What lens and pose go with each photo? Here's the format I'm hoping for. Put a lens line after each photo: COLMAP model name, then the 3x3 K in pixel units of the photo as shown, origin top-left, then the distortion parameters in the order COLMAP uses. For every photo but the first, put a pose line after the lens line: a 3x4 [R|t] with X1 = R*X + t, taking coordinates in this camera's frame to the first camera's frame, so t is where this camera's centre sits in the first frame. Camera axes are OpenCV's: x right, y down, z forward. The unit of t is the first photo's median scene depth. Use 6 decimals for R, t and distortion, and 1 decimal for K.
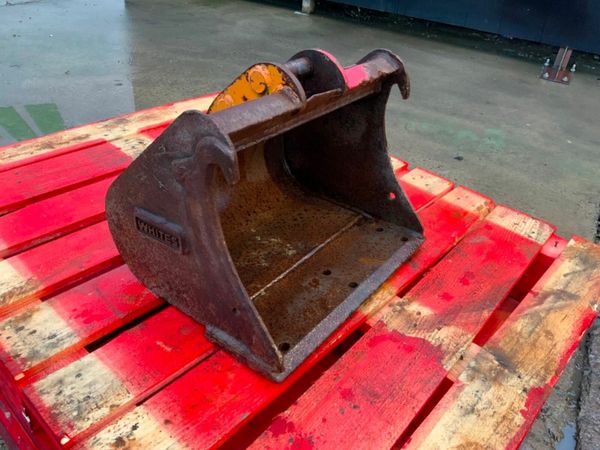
lens RADIAL K [[495.6, 0, 300.0], [0, 495.6, 225.0], [0, 0, 1]] dist [0.086674, -0.179909]
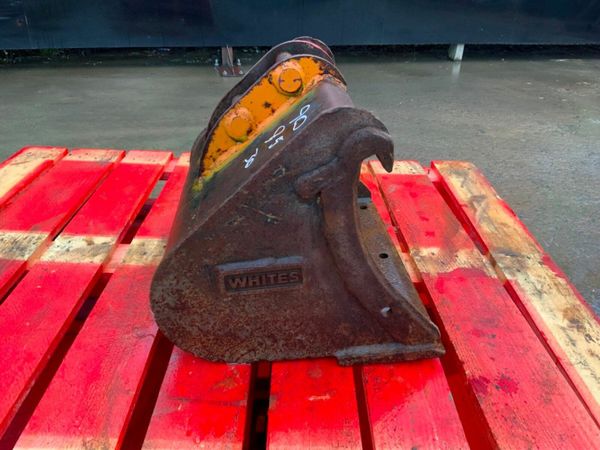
lens RADIAL K [[495.6, 0, 300.0], [0, 495.6, 225.0], [0, 0, 1]] dist [0.086674, -0.179909]
pose [[0.737788, -0.383278, 0.555667, -0.622509], [0.407331, 0.909195, 0.086294, -0.106092], [-0.538284, 0.162673, 0.826914, 0.252067]]
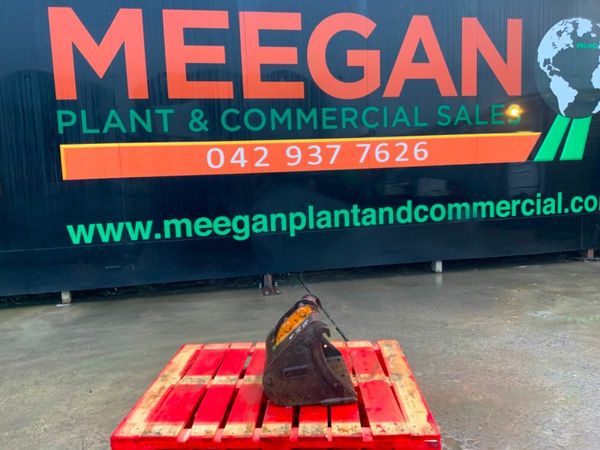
lens RADIAL K [[493.7, 0, 300.0], [0, 493.7, 225.0], [0, 0, 1]] dist [0.150928, -0.297534]
pose [[0.759579, -0.184611, 0.623665, -1.728014], [0.449731, 0.841785, -0.298564, 0.149856], [-0.469873, 0.507265, 0.722428, -1.338236]]
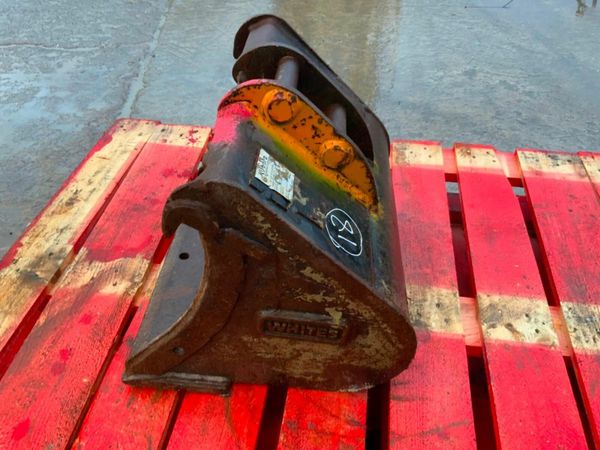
lens RADIAL K [[495.6, 0, 300.0], [0, 495.6, 225.0], [0, 0, 1]] dist [0.086674, -0.179909]
pose [[-0.825575, 0.296855, -0.479899, 0.408631], [-0.381595, 0.332814, 0.862334, -0.925807], [0.415705, 0.895049, -0.161485, 1.312717]]
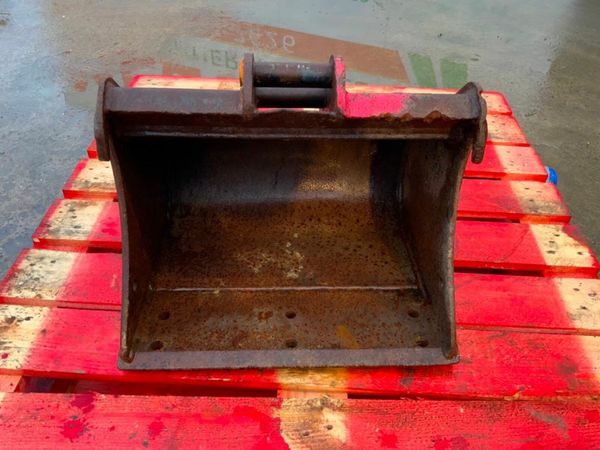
lens RADIAL K [[495.6, 0, 300.0], [0, 495.6, 225.0], [0, 0, 1]] dist [0.086674, -0.179909]
pose [[0.640310, 0.448396, -0.623654, 0.592181], [-0.412275, 0.885688, 0.213509, -0.257276], [0.648099, 0.120405, 0.751977, 0.398784]]
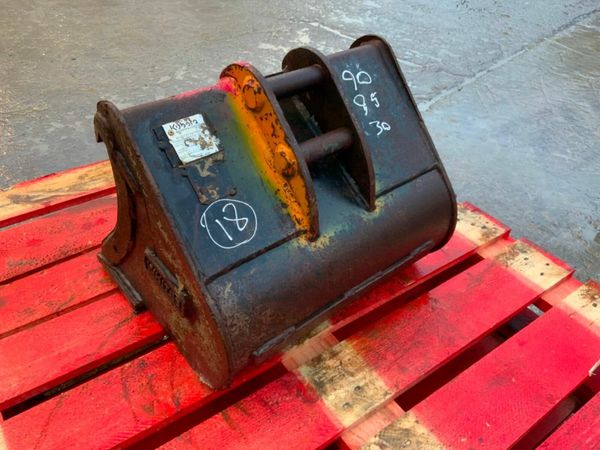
lens RADIAL K [[495.6, 0, 300.0], [0, 495.6, 225.0], [0, 0, 1]] dist [0.086674, -0.179909]
pose [[-0.967294, -0.245339, 0.064430, -0.156101], [-0.007507, 0.281579, 0.959509, -1.033582], [-0.253547, 0.927643, -0.274212, 1.413827]]
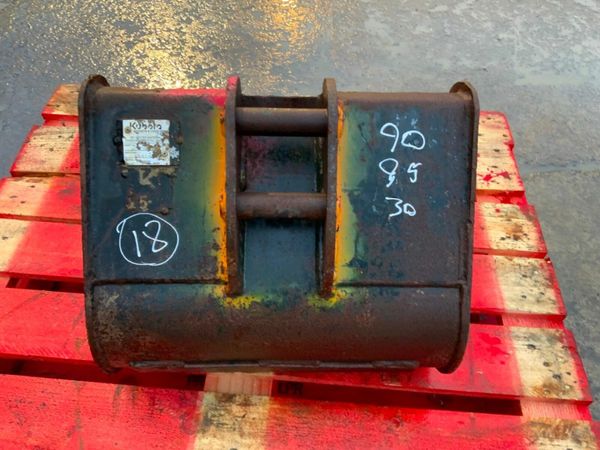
lens RADIAL K [[495.6, 0, 300.0], [0, 495.6, 225.0], [0, 0, 1]] dist [0.086674, -0.179909]
pose [[-0.616035, -0.674967, 0.406103, -0.423238], [0.368362, 0.208857, 0.905918, -0.887099], [-0.696283, 0.707671, 0.119969, 0.969847]]
